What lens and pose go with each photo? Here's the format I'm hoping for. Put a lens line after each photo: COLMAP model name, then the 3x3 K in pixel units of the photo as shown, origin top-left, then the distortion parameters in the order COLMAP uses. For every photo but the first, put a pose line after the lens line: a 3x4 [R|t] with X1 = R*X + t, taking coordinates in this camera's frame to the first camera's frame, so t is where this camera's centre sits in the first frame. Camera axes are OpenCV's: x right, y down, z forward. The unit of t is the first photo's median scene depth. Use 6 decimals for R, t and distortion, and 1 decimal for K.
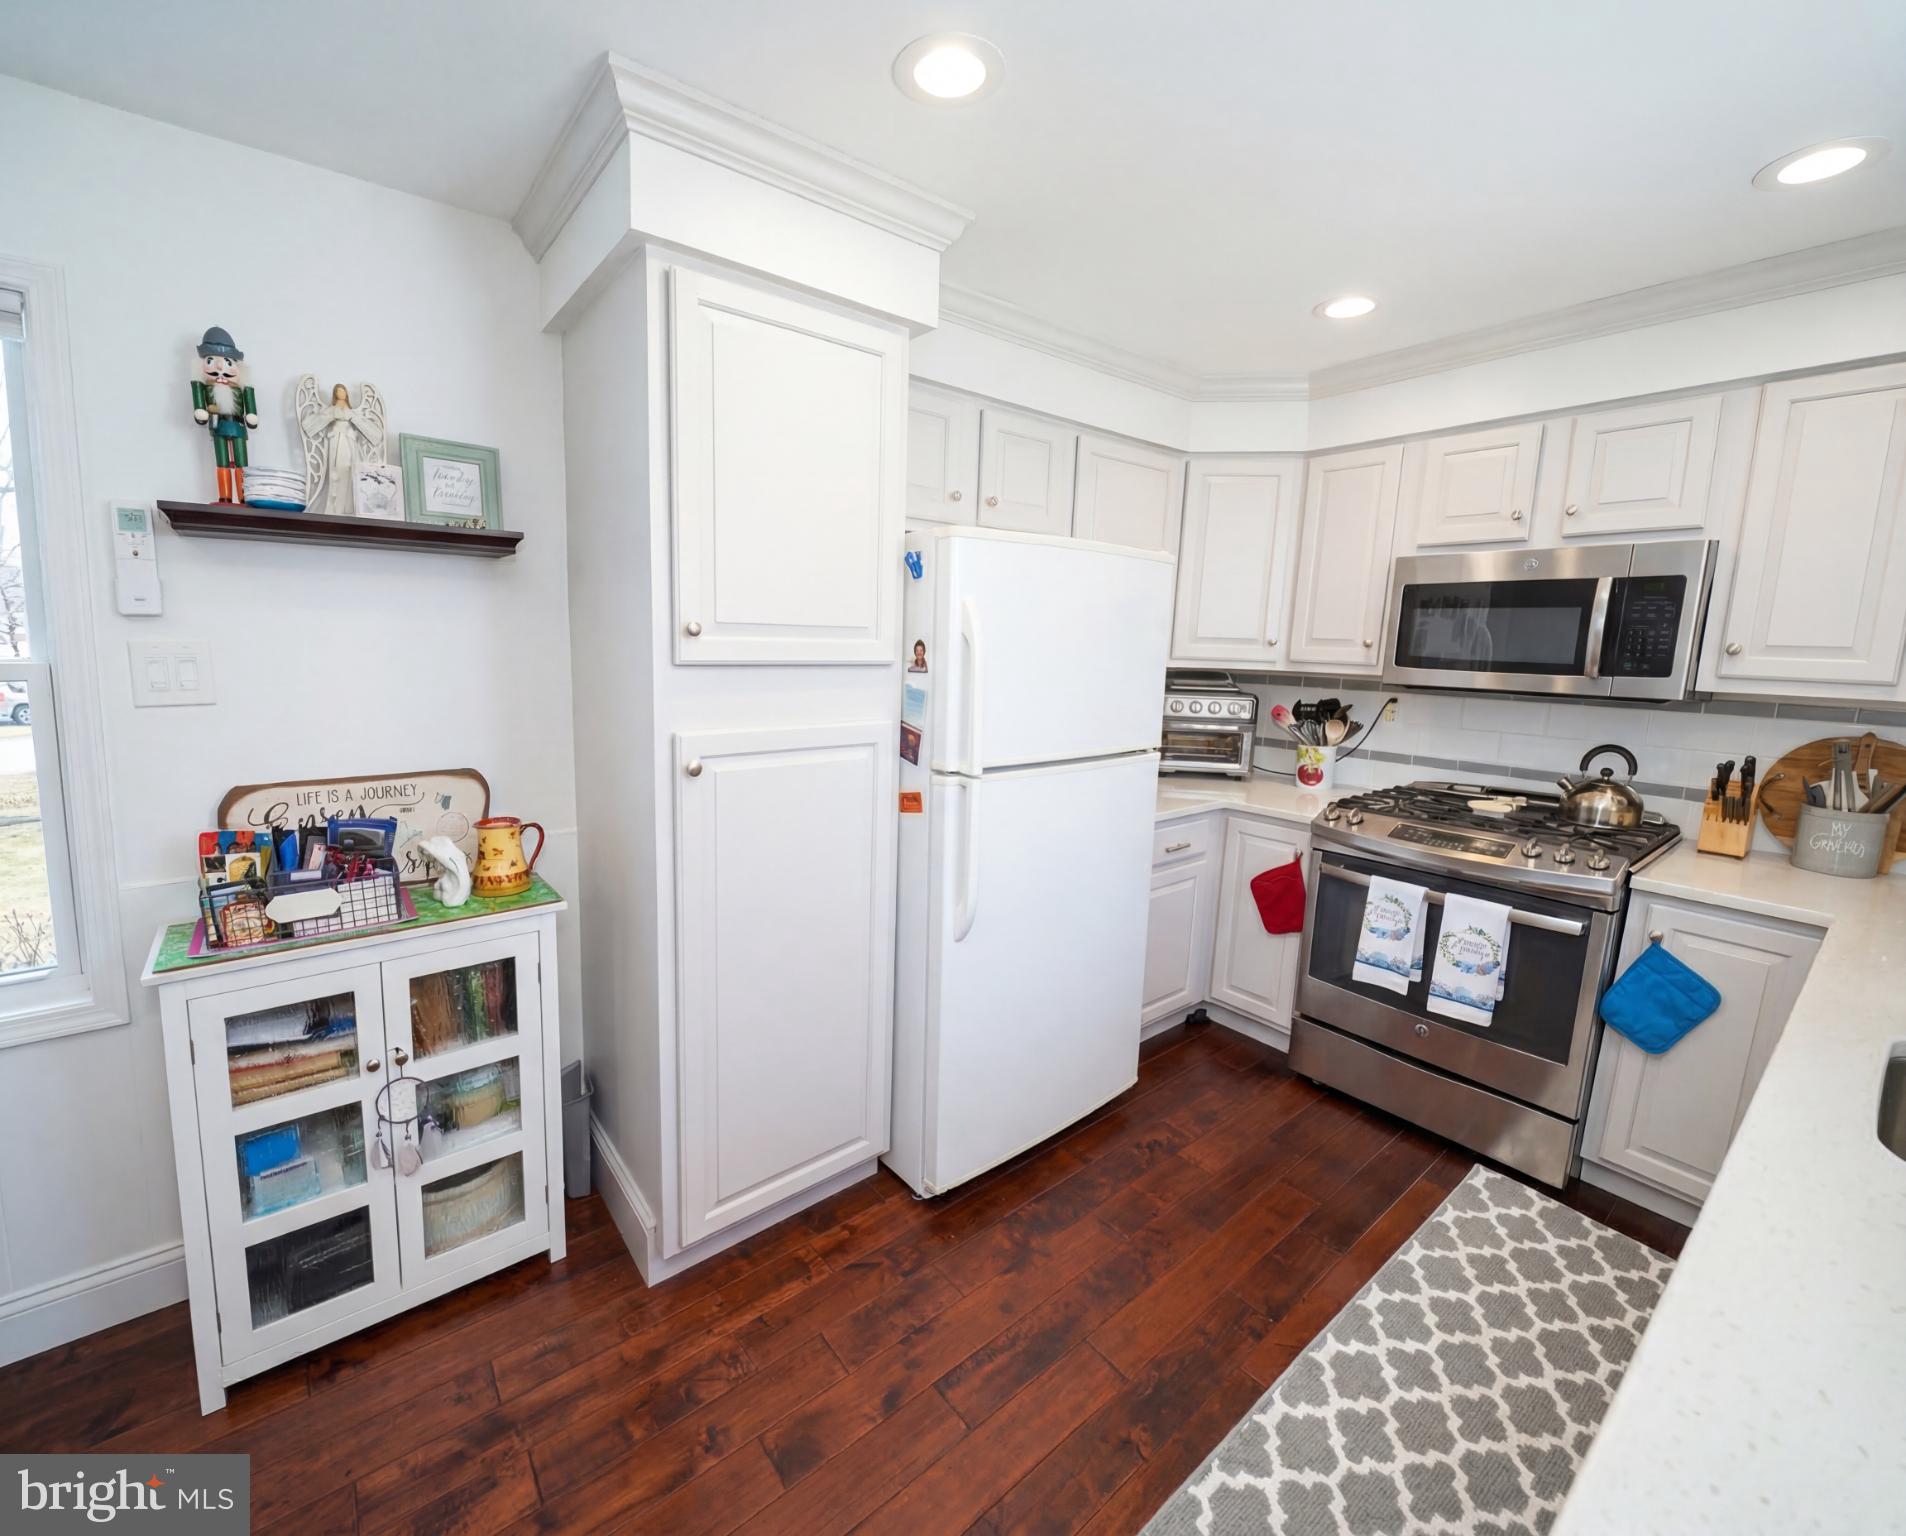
lens RADIAL K [[797.9, 0, 953.0], [0, 797.9, 768.0], [0, 0, 1]] dist [-0.002927, -0.000071]
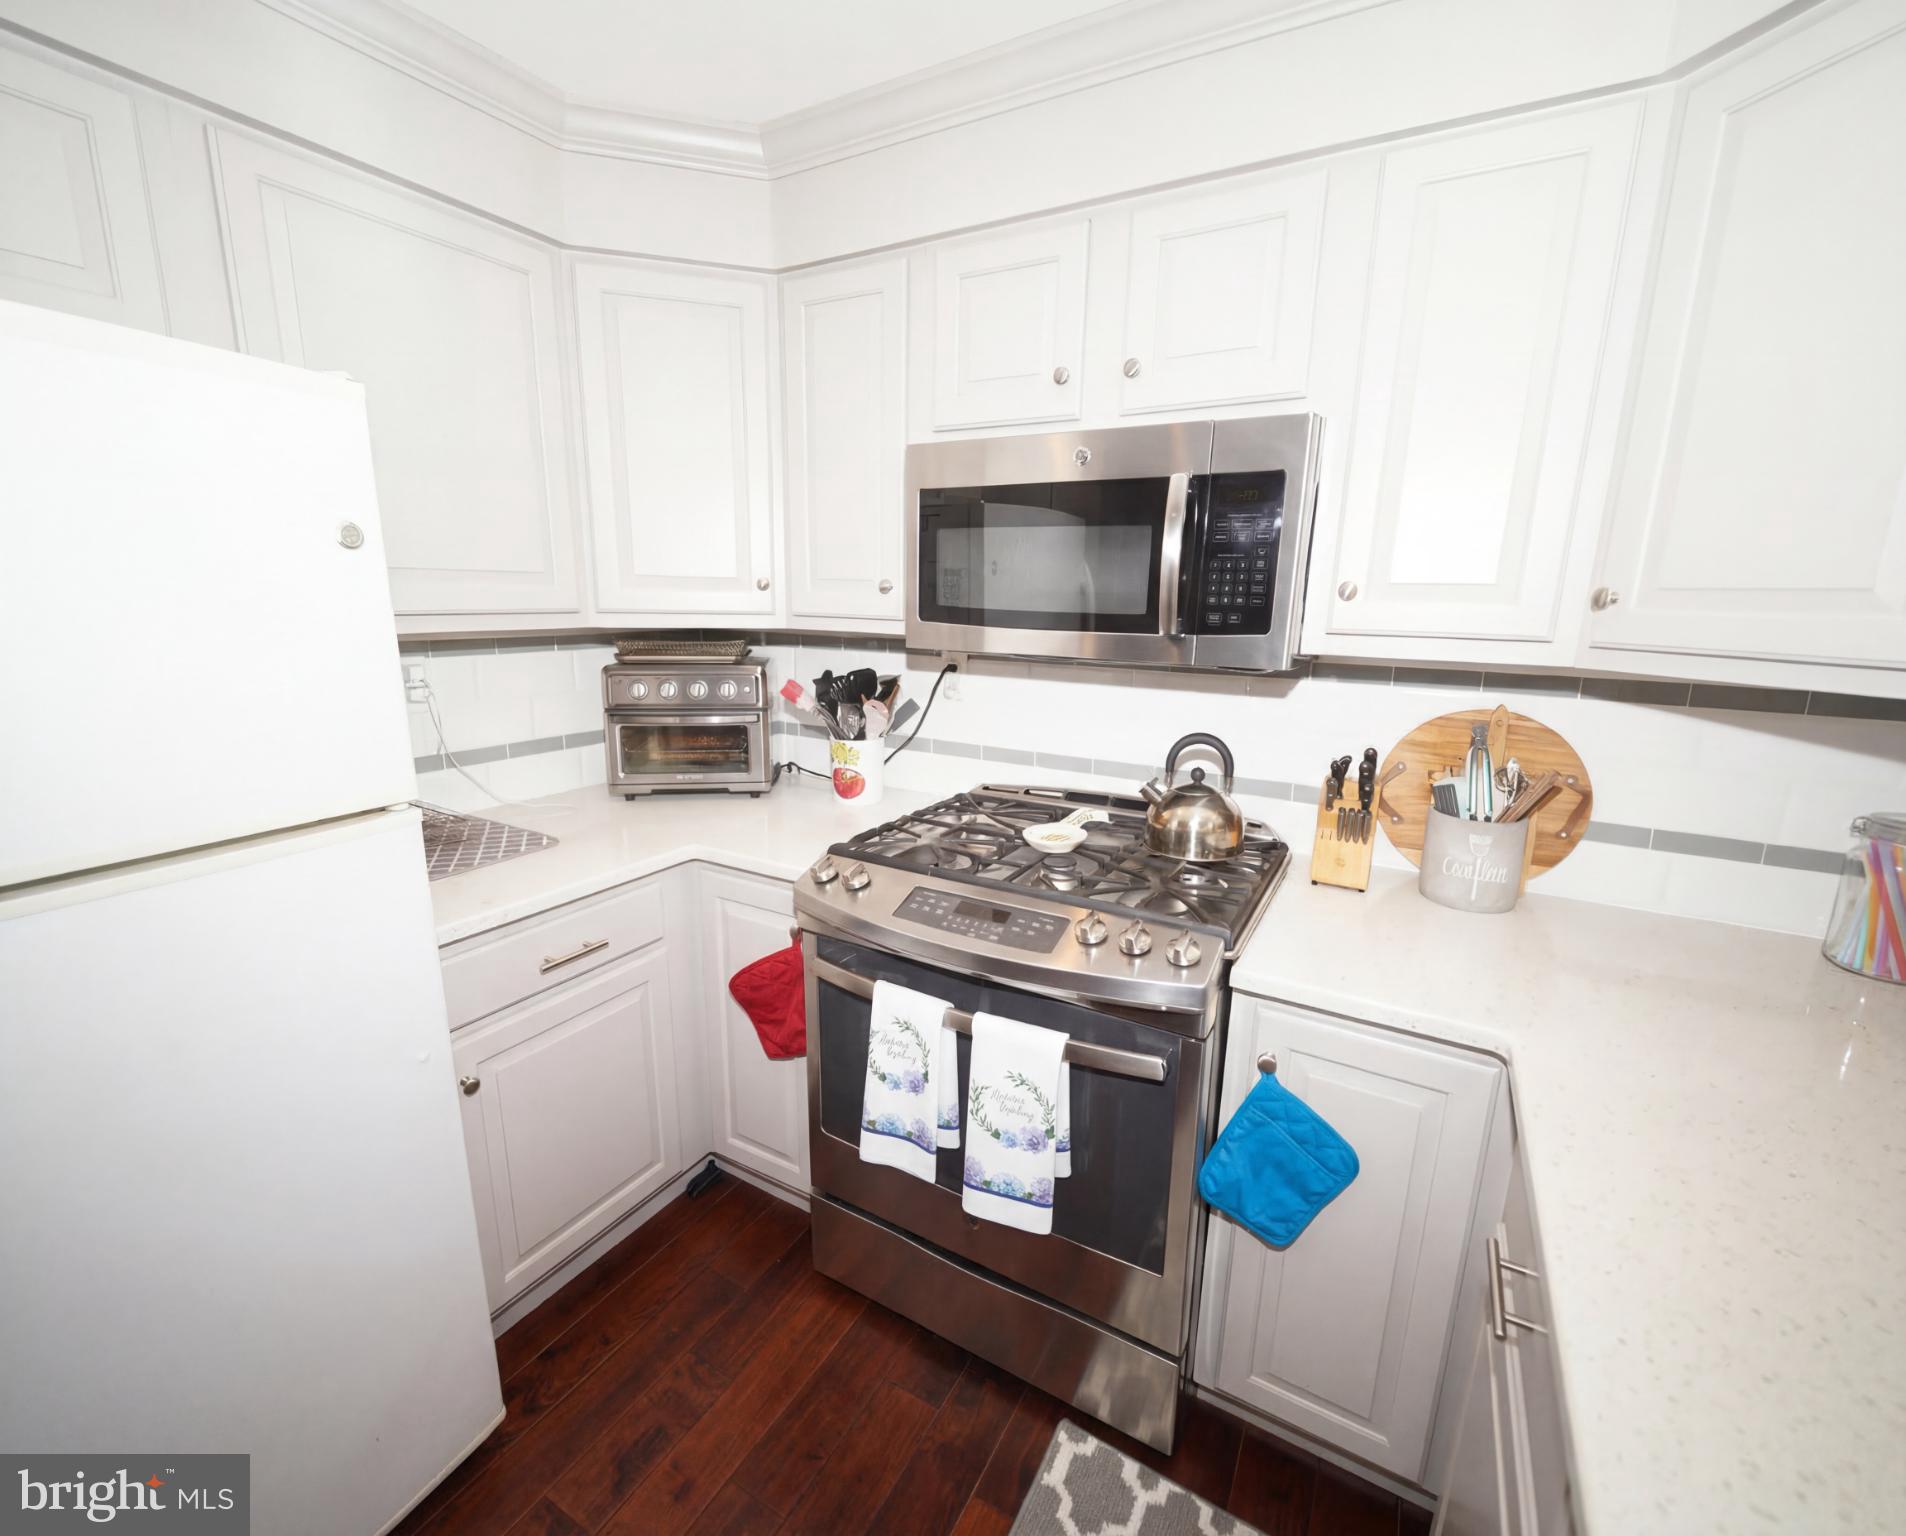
lens RADIAL K [[835.6, 0, 957.3], [0, 835.6, 765.5], [0, 0, 1]] dist [0.000525, -0.000111]
pose [[0.929904, -0.090539, 0.356484, 0.393518], [0.071233, 0.995210, 0.066949, -0.065163], [-0.360838, -0.036863, 0.931900, 0.431253]]
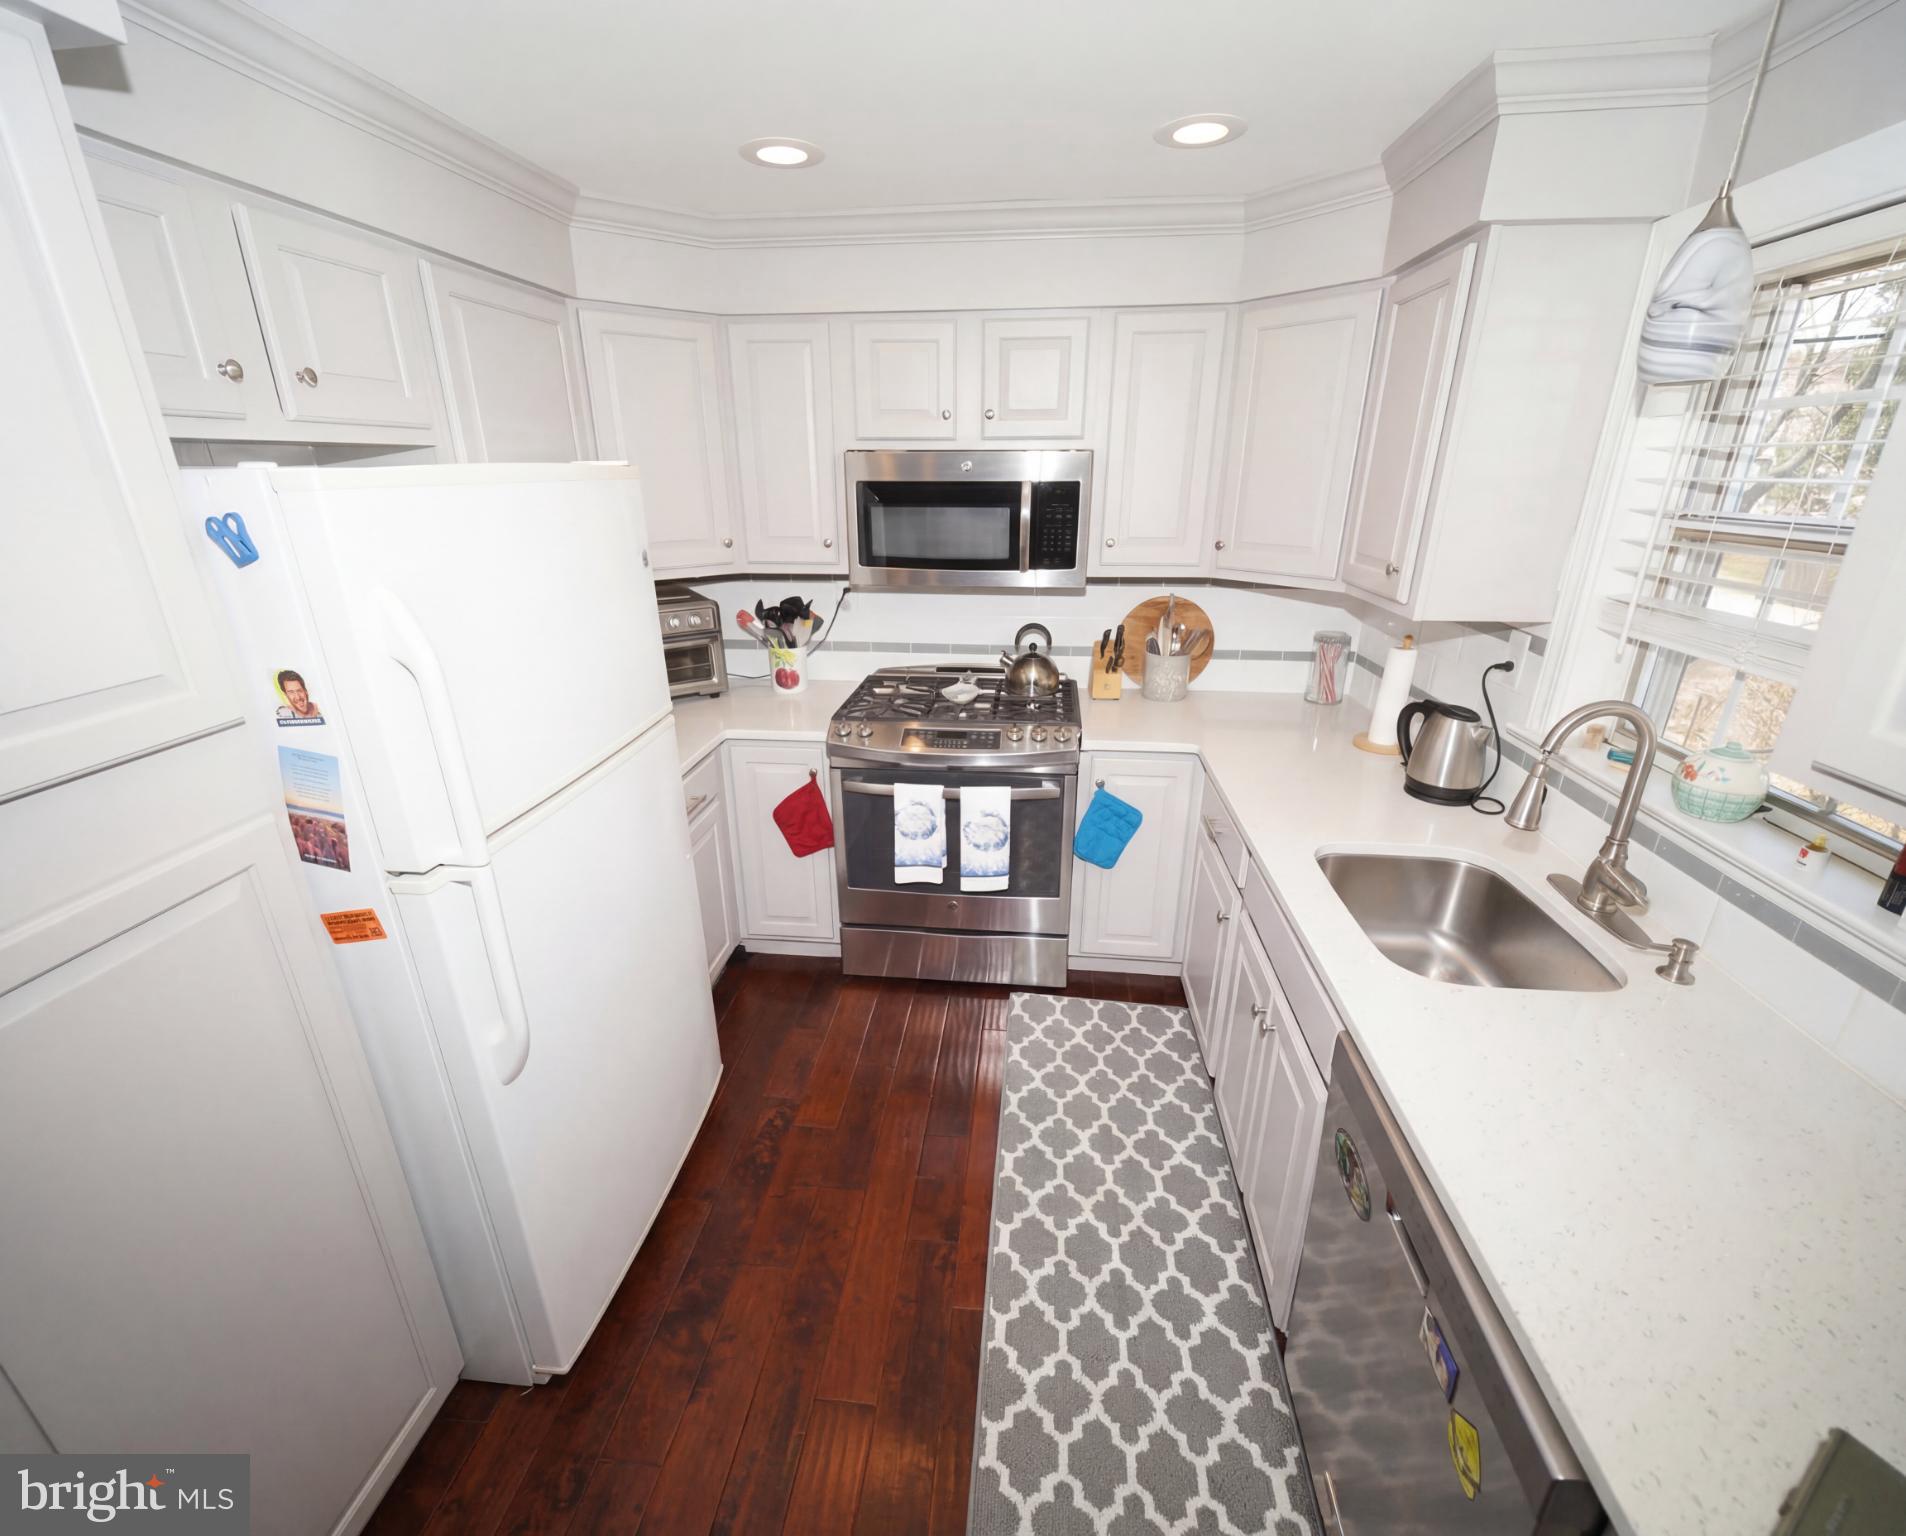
lens RADIAL K [[784.2, 0, 962.6], [0, 784.2, 767.0], [0, 0, 1]] dist [-0.000012, -0.000060]
pose [[0.706964, -0.280039, 0.649446, -0.069439], [0.141571, 0.955718, 0.257993, -0.144205], [-0.692935, -0.090449, 0.715304, 0.224566]]
